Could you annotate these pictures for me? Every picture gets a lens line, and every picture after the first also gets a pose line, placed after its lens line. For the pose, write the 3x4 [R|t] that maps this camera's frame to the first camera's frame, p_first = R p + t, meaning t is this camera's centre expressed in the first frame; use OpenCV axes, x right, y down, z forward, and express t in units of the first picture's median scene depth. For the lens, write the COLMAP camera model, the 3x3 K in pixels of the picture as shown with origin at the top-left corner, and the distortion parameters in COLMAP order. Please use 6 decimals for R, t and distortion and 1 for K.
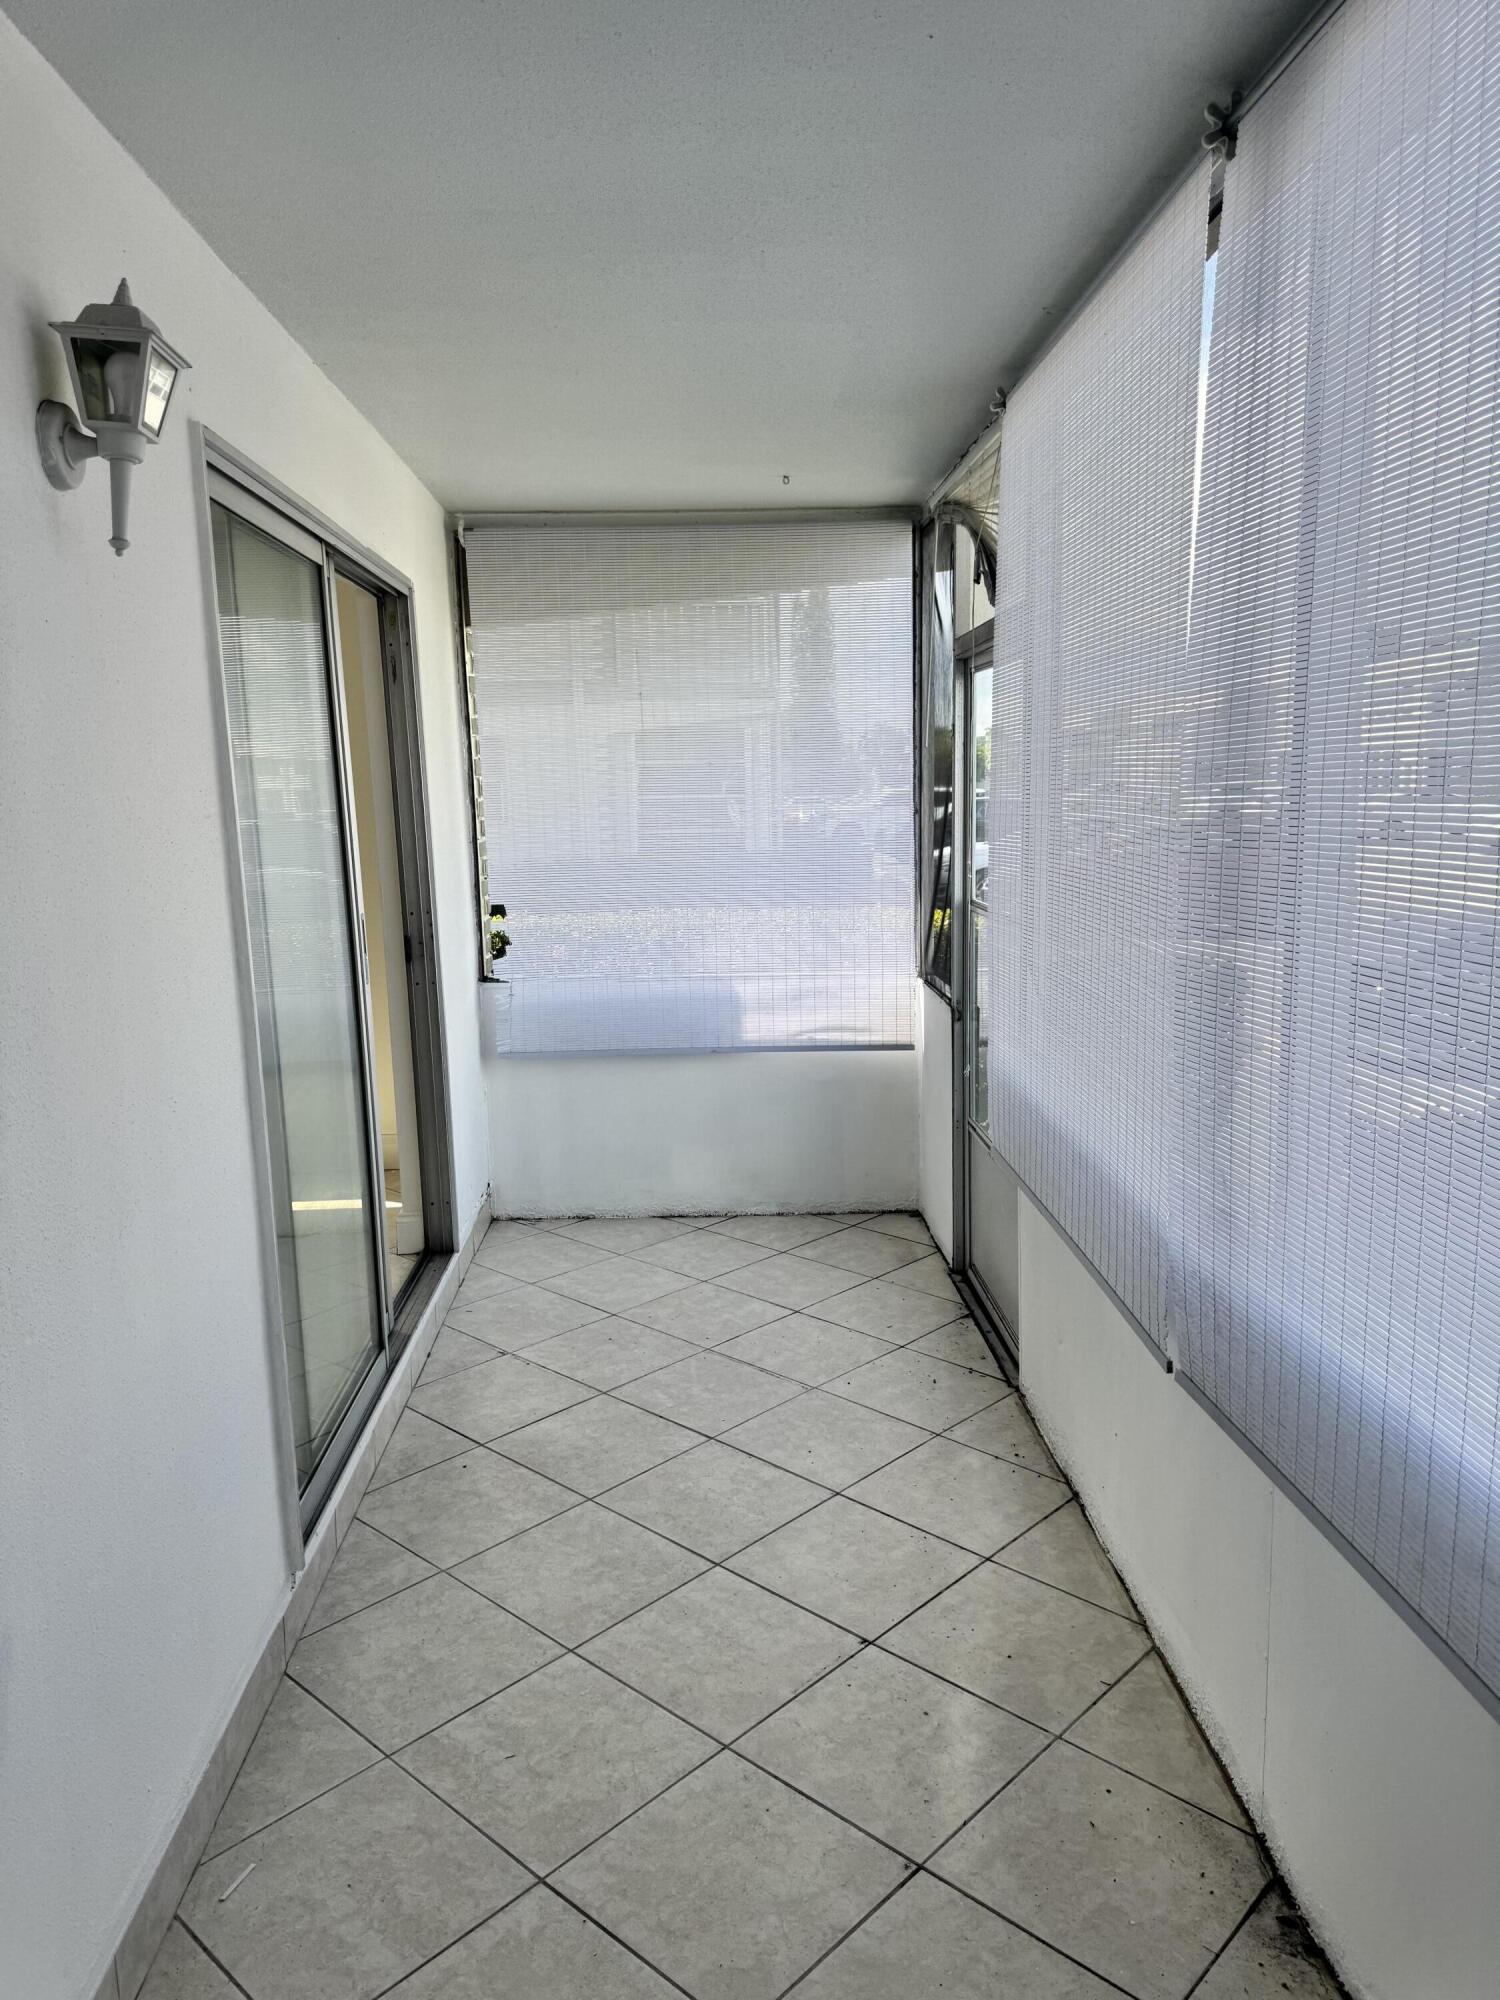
lens RADIAL K [[1436.8, 0, 750.0], [0, 1436.8, 1000.0], [0, 0, 1]] dist [0.076923, -0.003090]
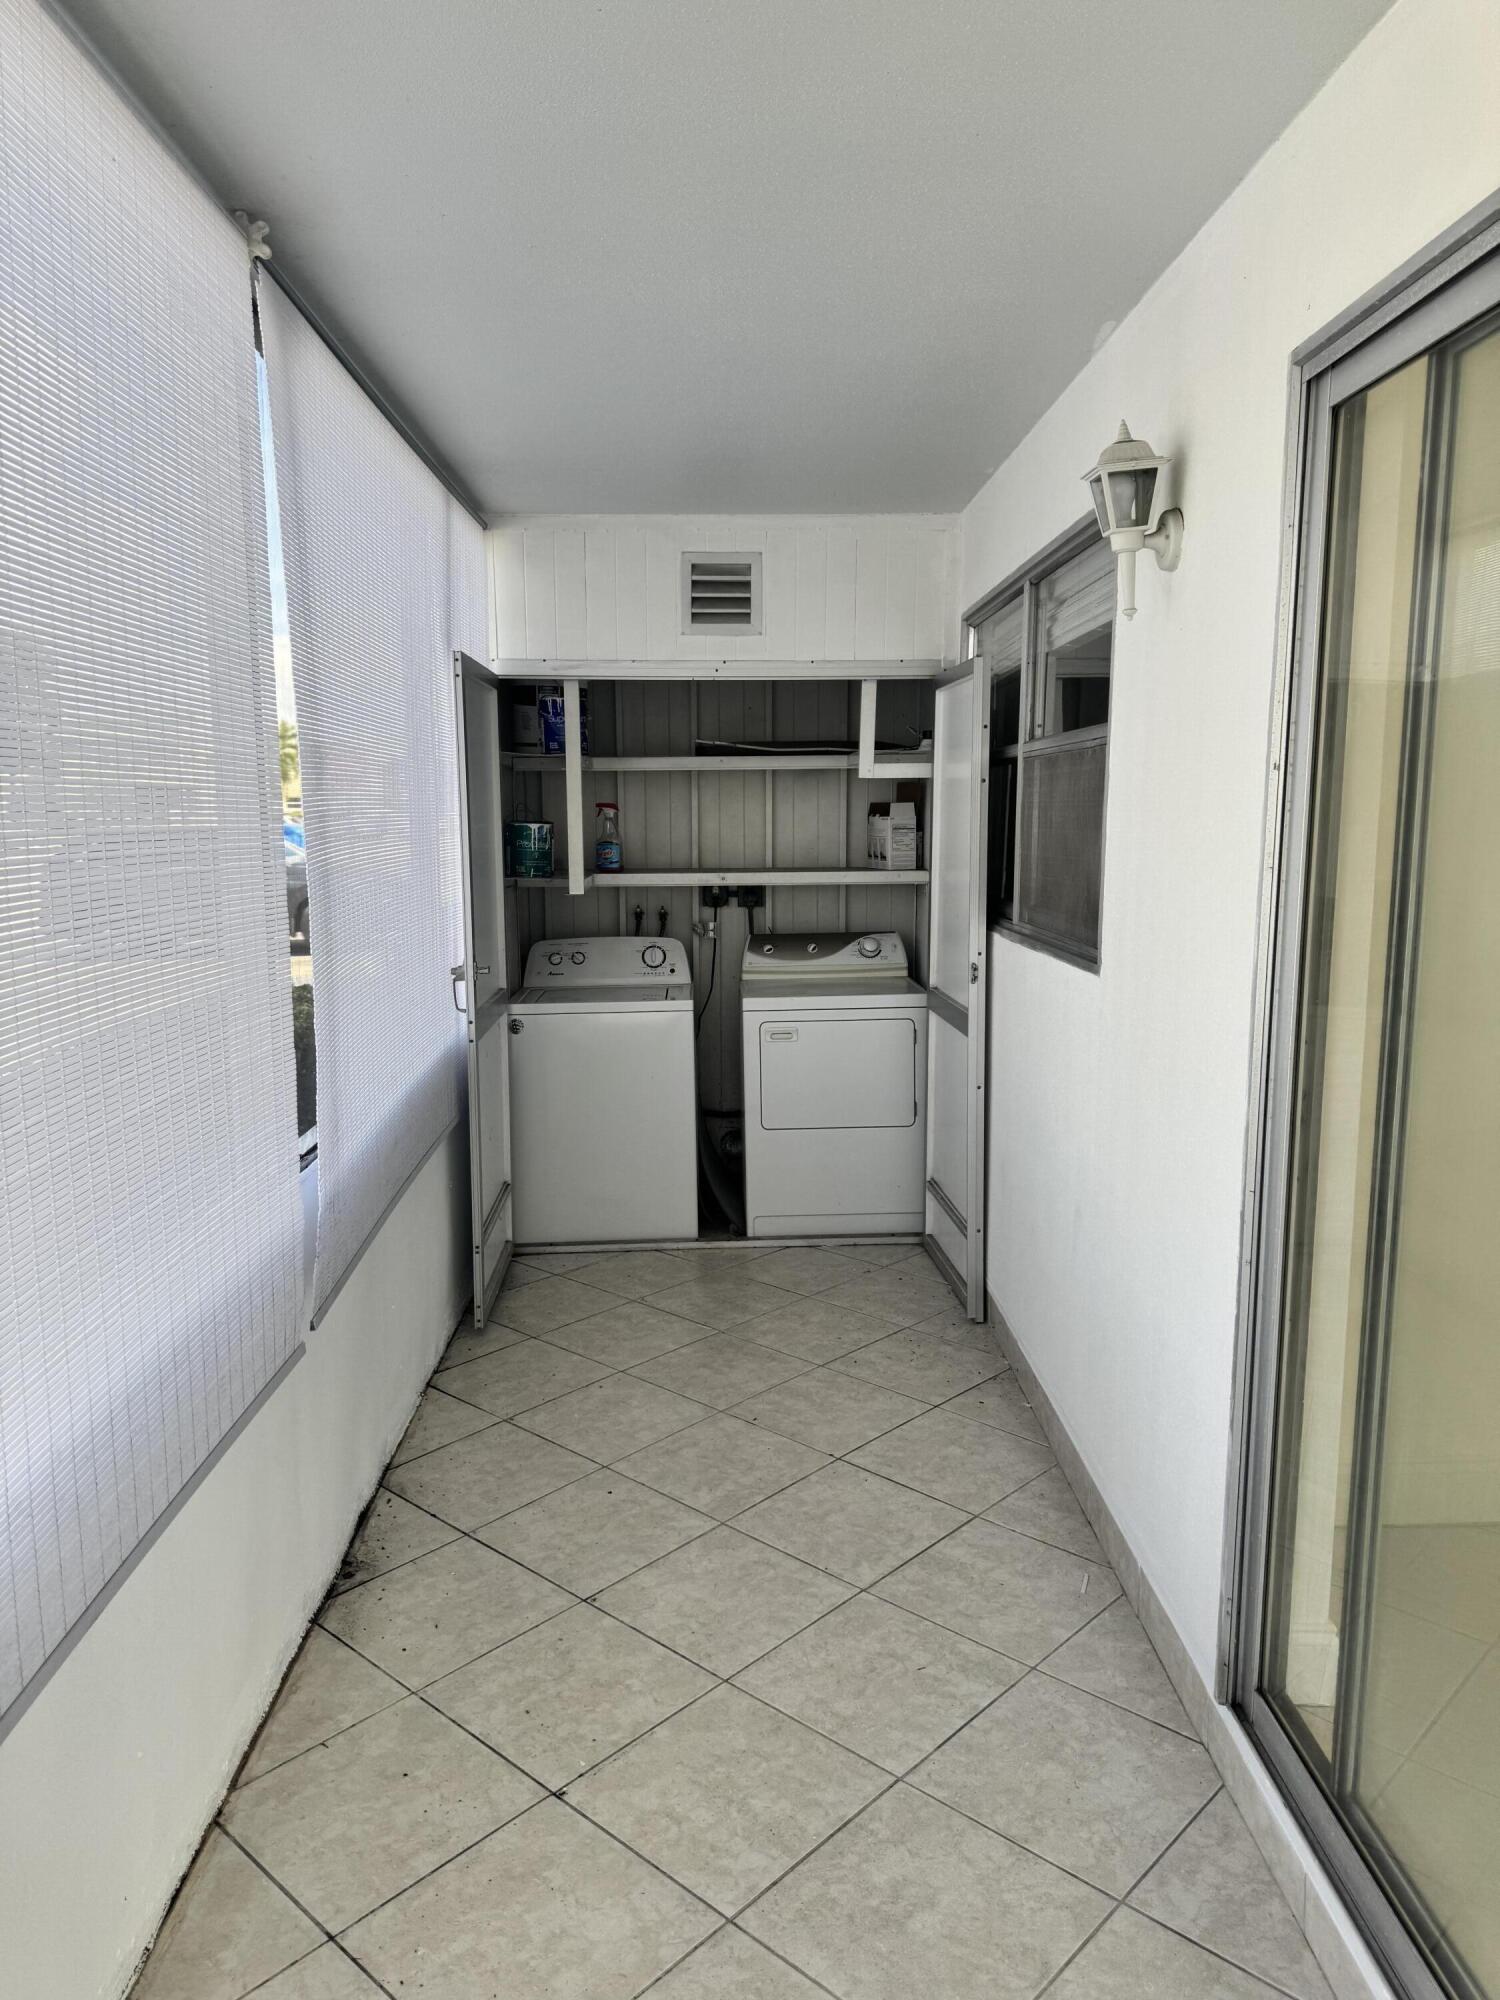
lens RADIAL K [[1436.8, 0, 750.0], [0, 1436.8, 1000.0], [0, 0, 1]] dist [0.076923, -0.003090]
pose [[-0.999361, 0.025863, 0.024682, -0.072137], [0.031963, 0.955640, 0.292798, -0.277961], [-0.016015, 0.293399, -0.955856, 1.834154]]
